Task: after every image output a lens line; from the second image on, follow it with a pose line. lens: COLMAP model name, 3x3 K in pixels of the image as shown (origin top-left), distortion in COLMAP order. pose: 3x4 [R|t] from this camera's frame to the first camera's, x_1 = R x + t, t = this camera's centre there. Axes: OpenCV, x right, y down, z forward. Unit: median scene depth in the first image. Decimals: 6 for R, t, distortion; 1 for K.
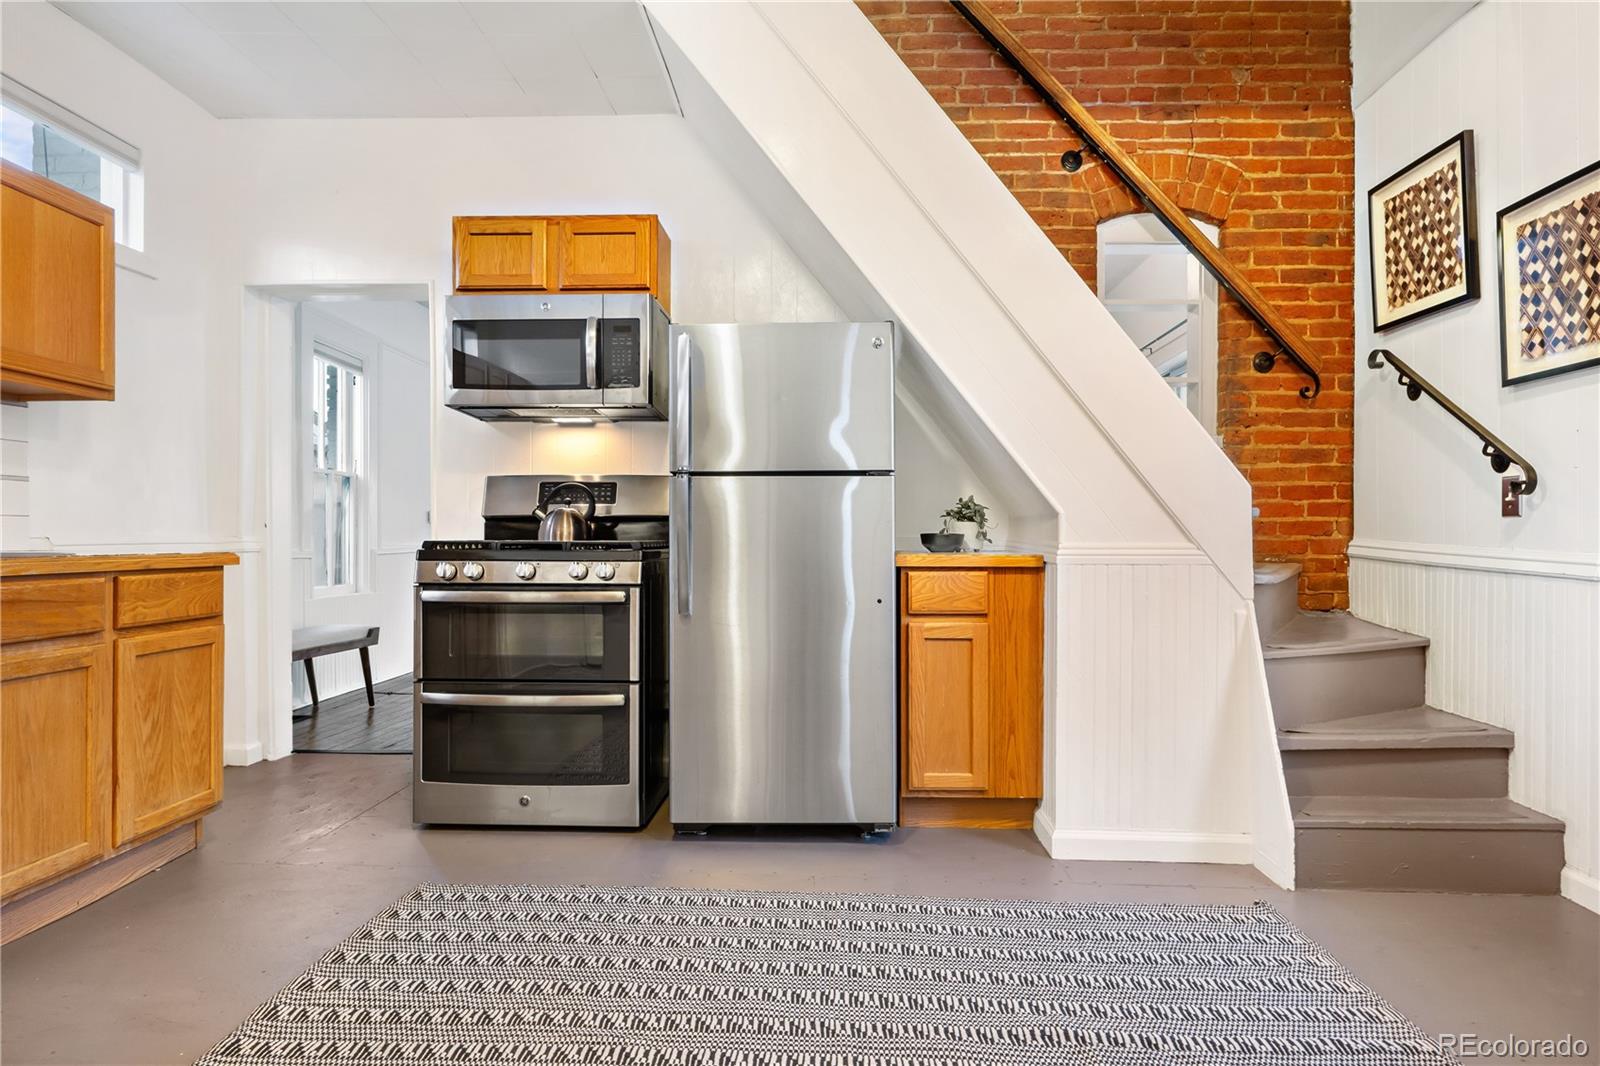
lens RADIAL K [[906.6, 0, 801.2], [0, 906.6, 531.9], [0, 0, 1]] dist [-0.000594, 0.000989]
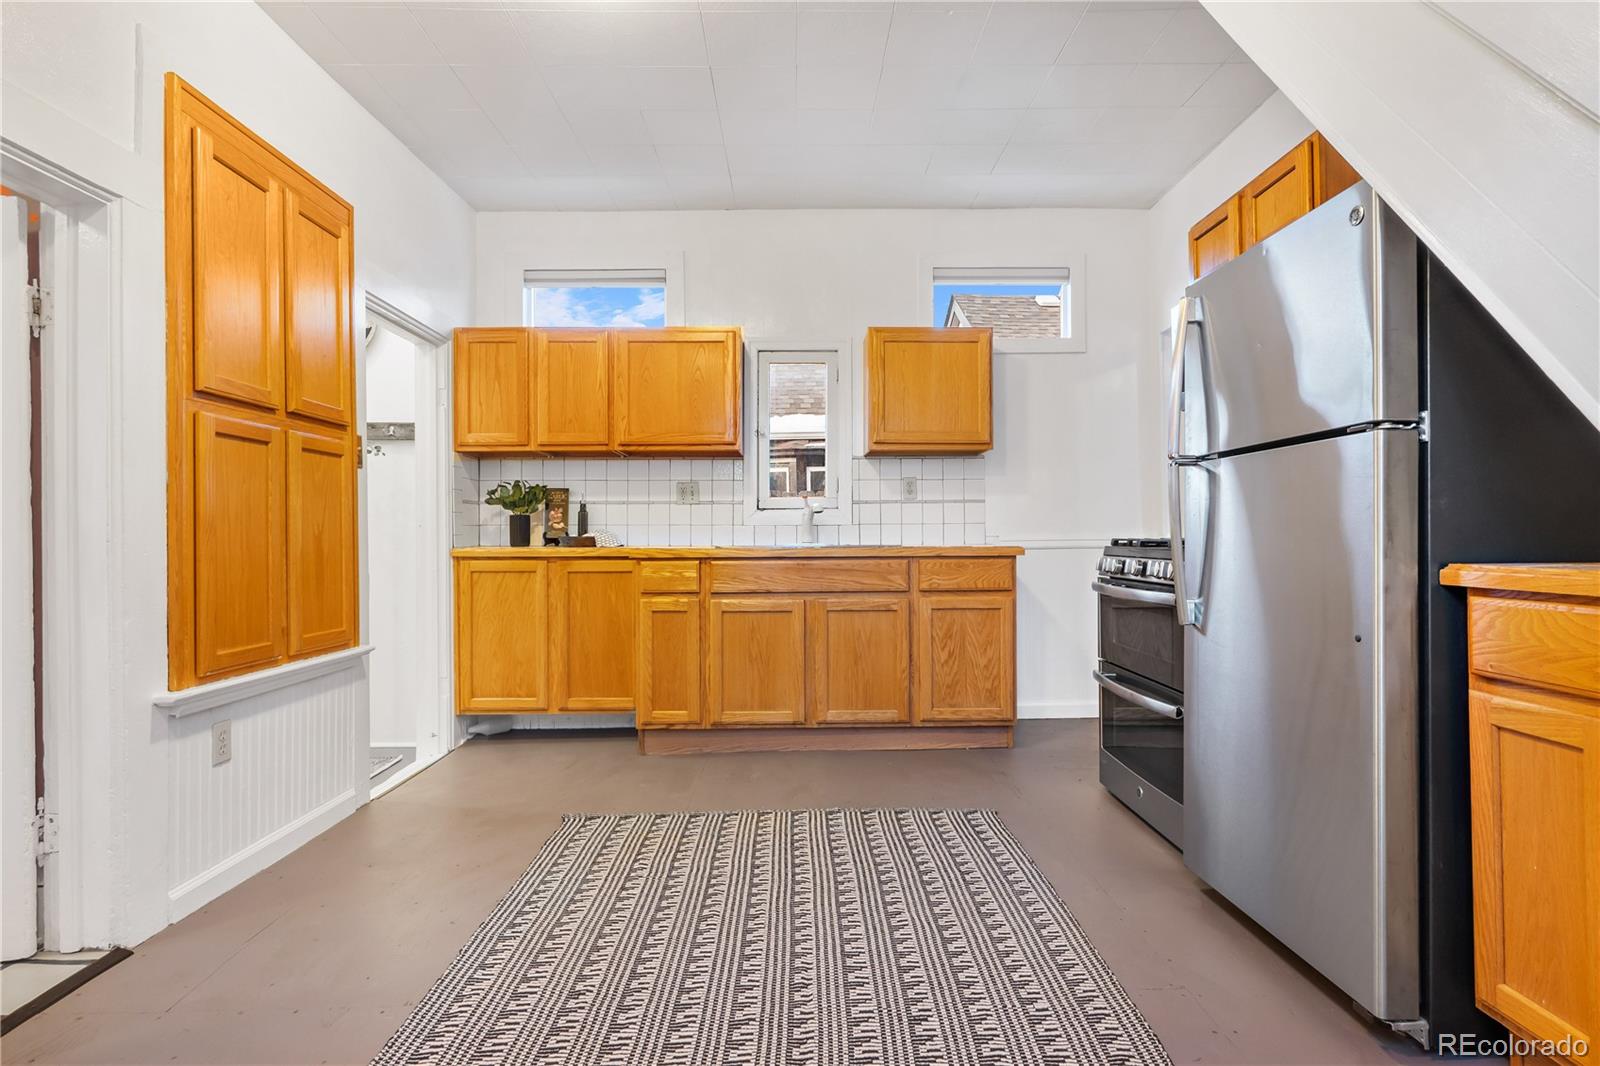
lens RADIAL K [[800.3, 0, 808.7], [0, 800.3, 524.3], [0, 0, 1]] dist [0.006890, 0.001253]
pose [[0.057387, -0.016379, -0.998218, 0.581062], [0.011017, 0.999815, -0.015772, 0.003891], [0.998291, -0.010092, 0.057557, 0.576268]]
